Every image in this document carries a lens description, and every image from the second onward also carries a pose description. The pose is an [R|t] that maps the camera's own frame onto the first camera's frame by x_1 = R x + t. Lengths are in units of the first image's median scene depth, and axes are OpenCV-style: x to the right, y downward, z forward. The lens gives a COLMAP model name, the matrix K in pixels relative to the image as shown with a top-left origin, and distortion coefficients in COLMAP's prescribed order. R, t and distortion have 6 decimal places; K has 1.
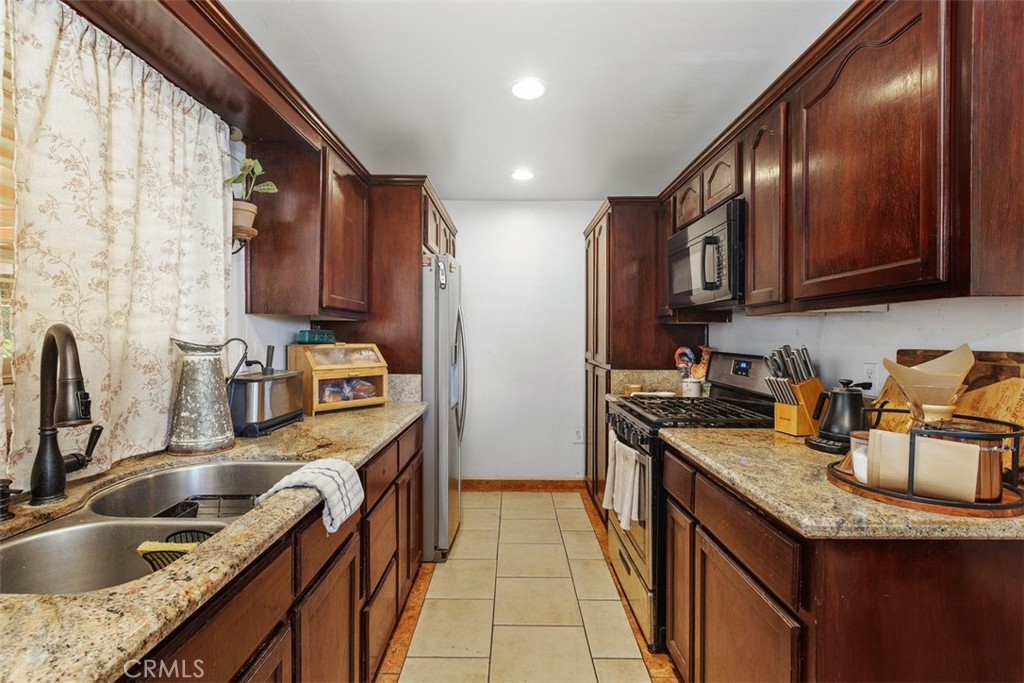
lens RADIAL K [[468.2, 0, 511.8], [0, 468.2, 339.6], [0, 0, 1]] dist [0.004015, -0.000448]
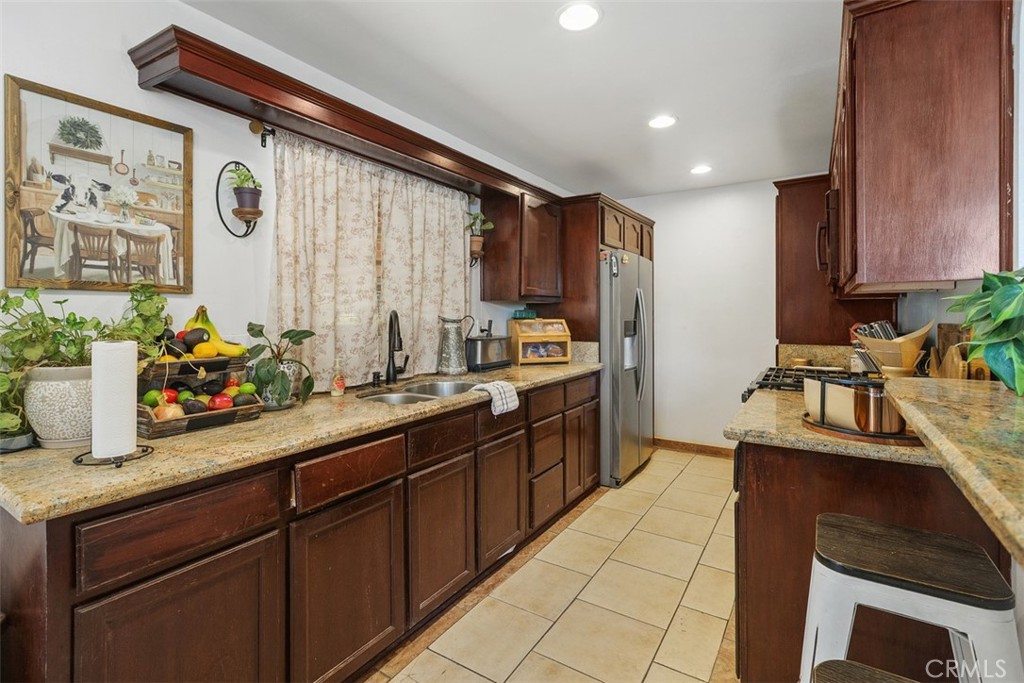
lens RADIAL K [[468.2, 0, 500.6], [0, 468.2, 314.7], [0, 0, 1]] dist [0.004015, -0.000448]
pose [[0.839689, -0.003729, -0.543055, 0.453244], [0.002210, 0.999992, -0.003449, 0.000109], [0.543063, 0.001696, 0.839690, -0.408561]]
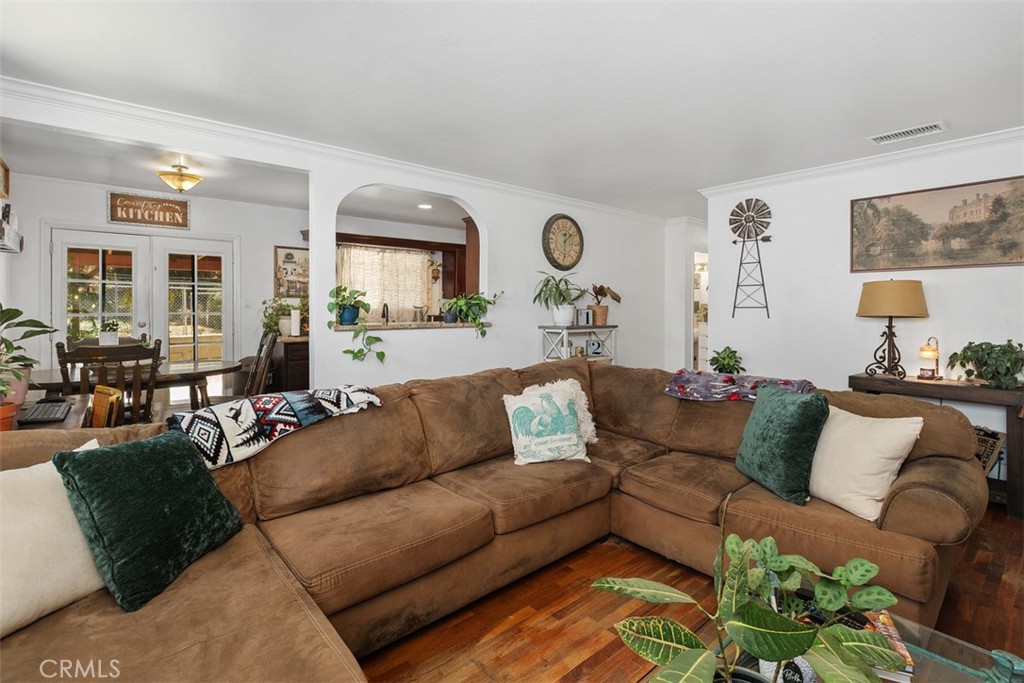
lens RADIAL K [[468.2, 0, 509.5], [0, 468.2, 310.5], [0, 0, 1]] dist [0.004015, -0.000448]
pose [[0.650736, 0.008875, -0.759253, 2.848992], [-0.007361, 0.999958, 0.005380, 0.012451], [0.759269, 0.002088, 0.650774, -1.071383]]
